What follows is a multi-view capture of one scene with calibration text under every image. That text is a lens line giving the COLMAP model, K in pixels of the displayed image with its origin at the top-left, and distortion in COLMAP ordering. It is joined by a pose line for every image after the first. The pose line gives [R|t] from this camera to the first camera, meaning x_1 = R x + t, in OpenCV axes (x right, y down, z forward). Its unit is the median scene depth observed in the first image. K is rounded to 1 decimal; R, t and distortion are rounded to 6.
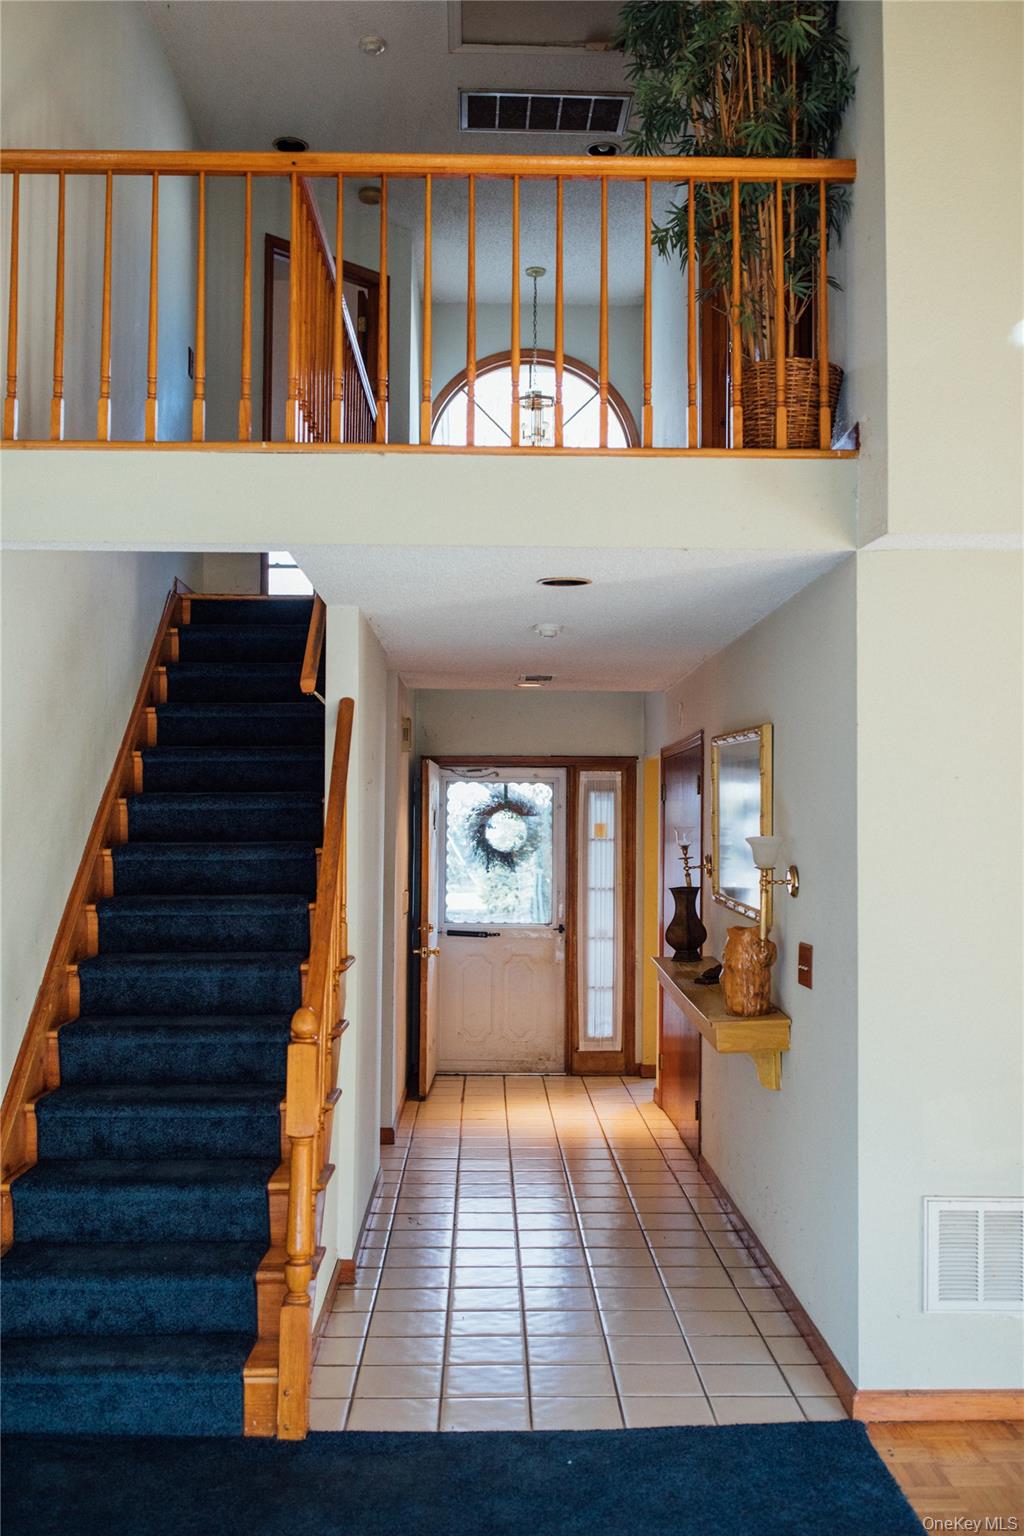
lens RADIAL K [[1499.6, 0, 513.3], [0, 1499.6, 769.3], [0, 0, 1]] dist [-0.006534, 0.000000]
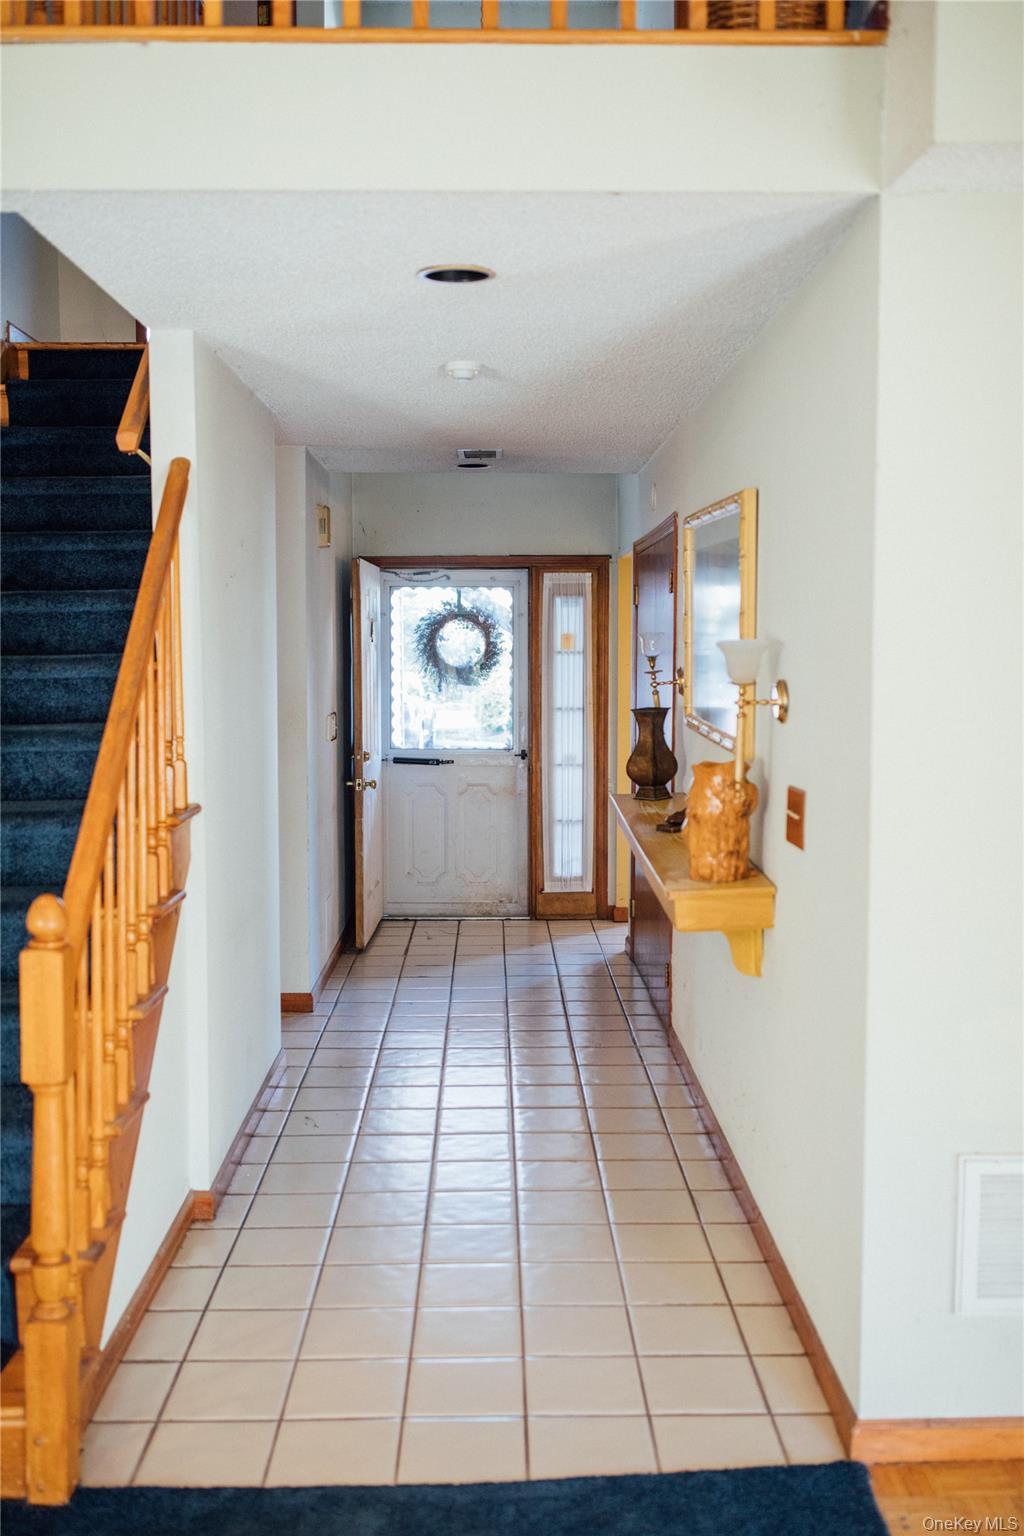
lens RADIAL K [[1499.6, 0, 510.6], [0, 1499.6, 767.7], [0, 0, 1]] dist [-0.006534, 0.000000]
pose [[0.999960, -0.008336, -0.003369, 0.050898], [0.008680, 0.992733, 0.120025, 0.016303], [0.002344, -0.120050, 0.992765, 0.241311]]
